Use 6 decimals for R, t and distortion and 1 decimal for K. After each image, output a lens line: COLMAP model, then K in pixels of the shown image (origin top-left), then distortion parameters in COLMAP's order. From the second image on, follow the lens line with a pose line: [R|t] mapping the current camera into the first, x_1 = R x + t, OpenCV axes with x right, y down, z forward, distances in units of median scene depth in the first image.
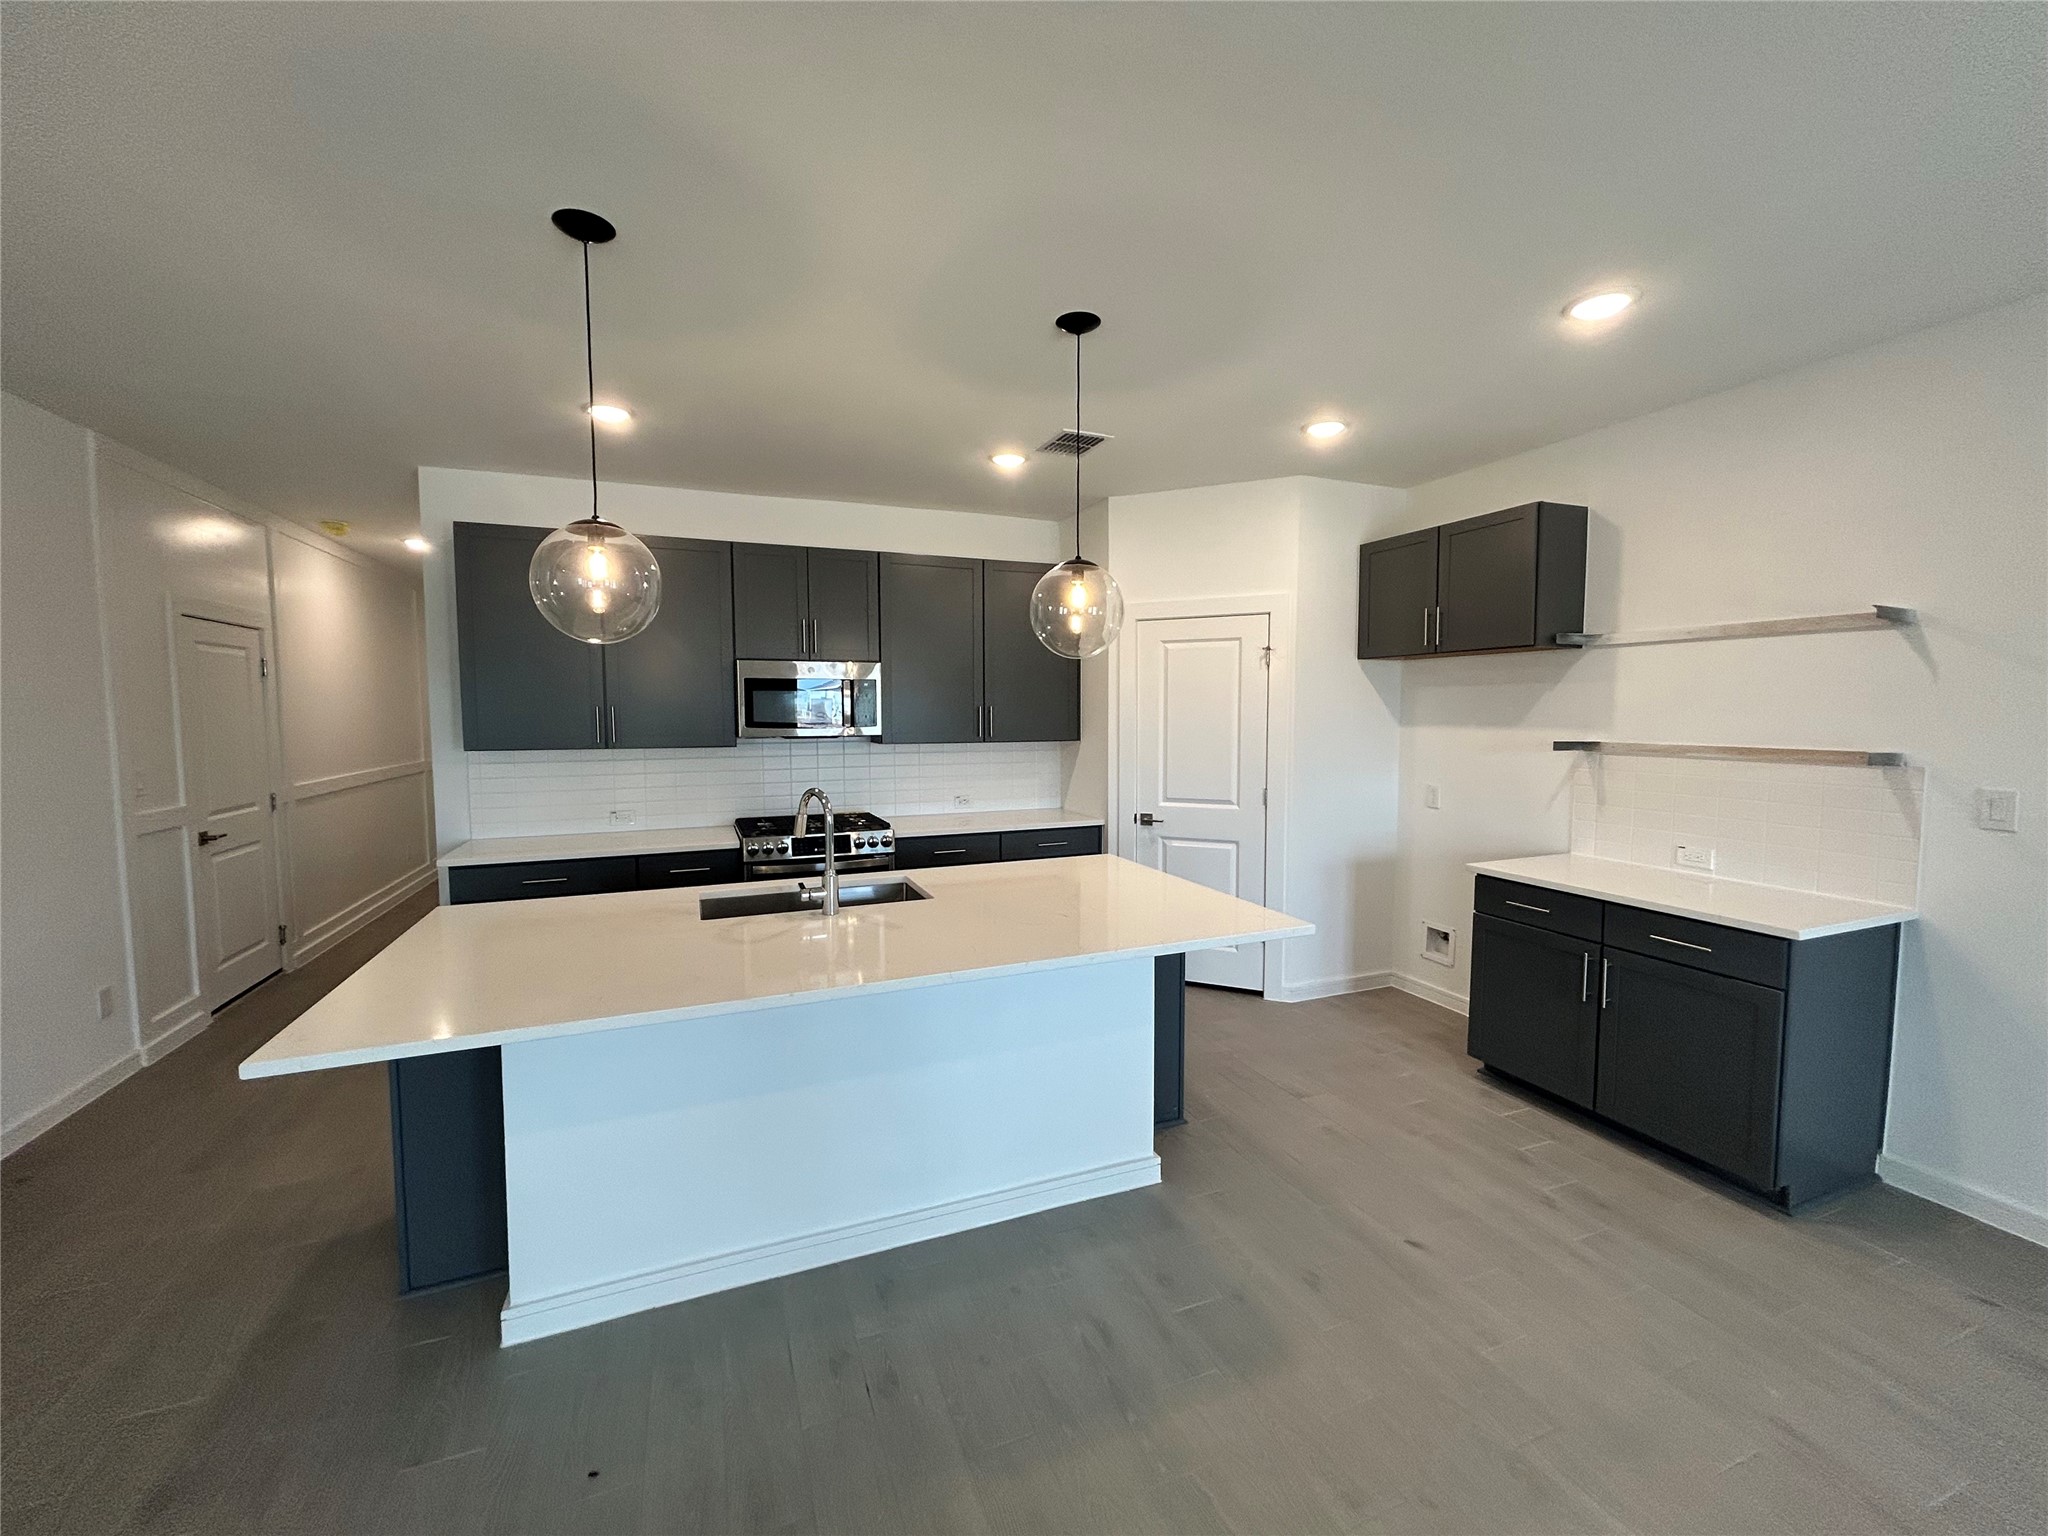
lens RADIAL K [[830.5, 0, 1024.0], [0, 830.5, 768.0], [0, 0, 1]] dist [0.001440, 0.000215]
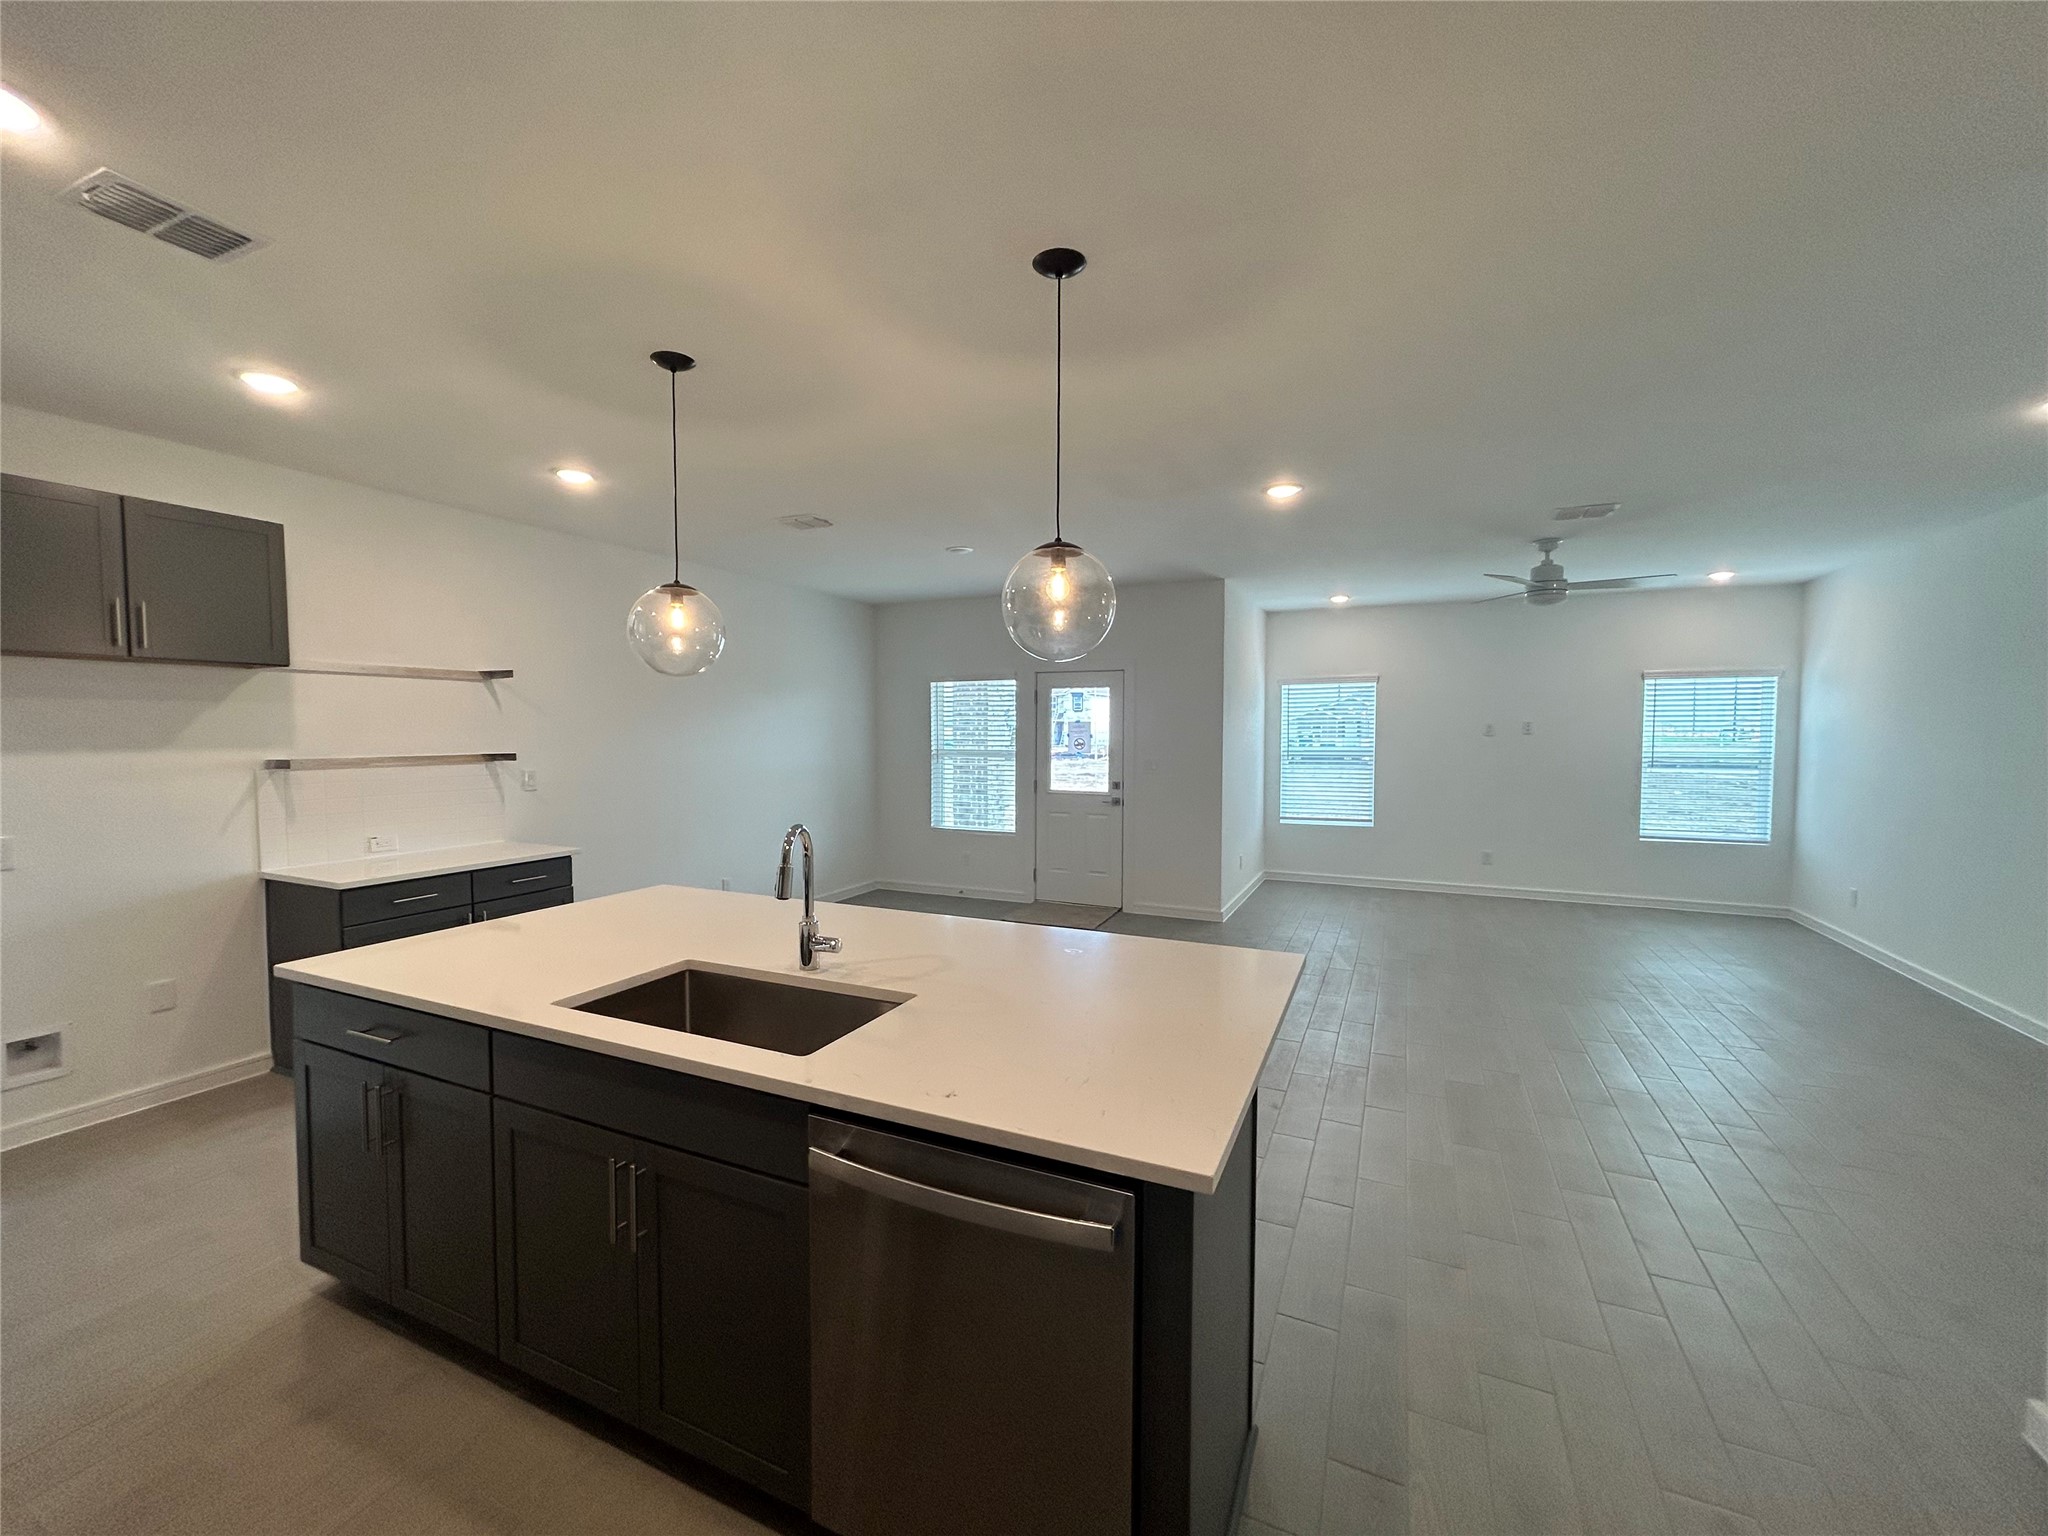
lens RADIAL K [[830.5, 0, 1024.0], [0, 830.5, 768.0], [0, 0, 1]] dist [0.001440, 0.000215]
pose [[-0.687955, -0.030996, 0.725091, -0.746338], [0.052513, 0.994343, 0.092329, -0.069930], [-0.723851, 0.101594, -0.682435, 1.059554]]
